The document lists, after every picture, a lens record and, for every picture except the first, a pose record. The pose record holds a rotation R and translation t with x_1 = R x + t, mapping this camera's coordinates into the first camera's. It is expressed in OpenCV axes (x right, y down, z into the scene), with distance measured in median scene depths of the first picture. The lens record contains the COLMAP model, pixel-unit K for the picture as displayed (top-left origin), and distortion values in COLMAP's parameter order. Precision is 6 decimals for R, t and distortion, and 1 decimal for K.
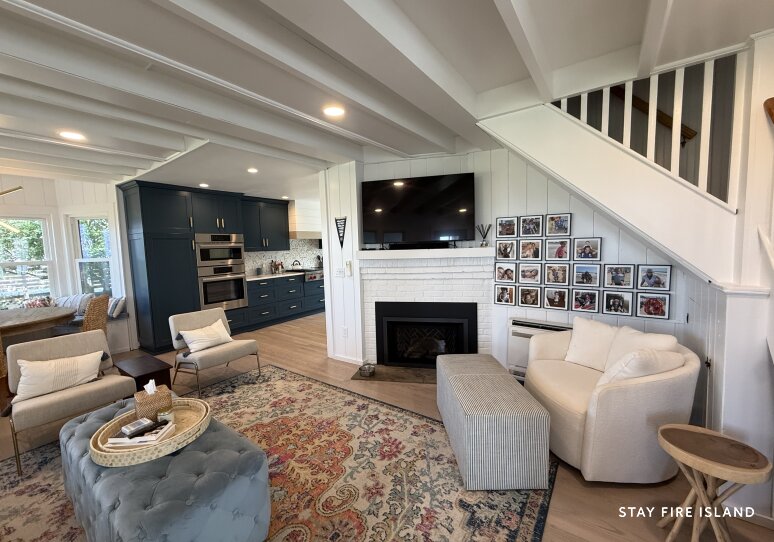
lens RADIAL K [[309.7, 0, 385.4], [0, 309.7, 269.8], [0, 0, 1]] dist [-0.001427, 0.000535]
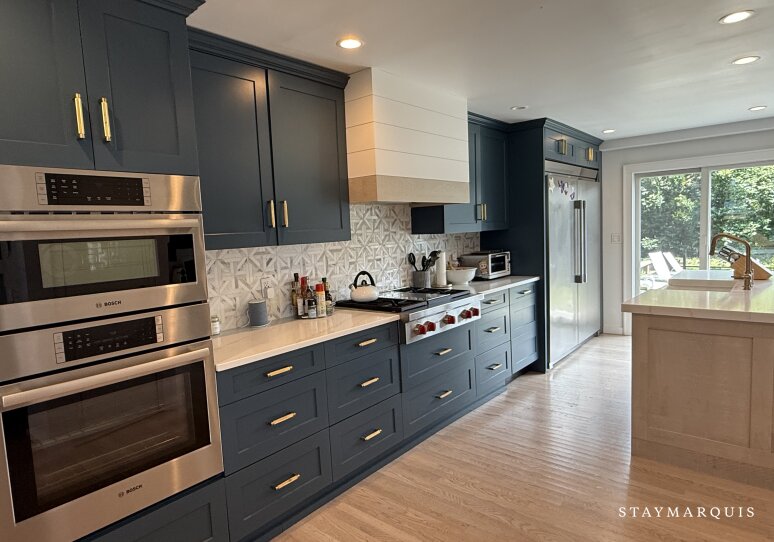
lens RADIAL K [[474.3, 0, 385.9], [0, 474.3, 274.1], [0, 0, 1]] dist [-0.000879, 0.006603]
pose [[0.997718, -0.011976, -0.066447, -0.423915], [0.013046, 0.999792, 0.015691, -0.063997], [0.066245, -0.016522, 0.997667, 0.929997]]
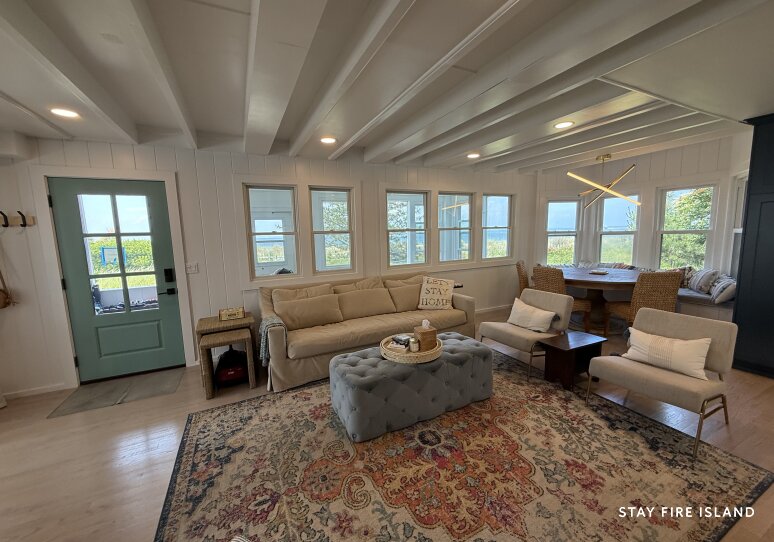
lens RADIAL K [[309.7, 0, 384.3], [0, 309.7, 273.0], [0, 0, 1]] dist [-0.001427, 0.000535]
pose [[-0.479340, 0.155241, -0.863790, 0.269711], [-0.027297, 0.981118, 0.191476, -0.064658], [0.877205, 0.115361, -0.466051, 0.708944]]
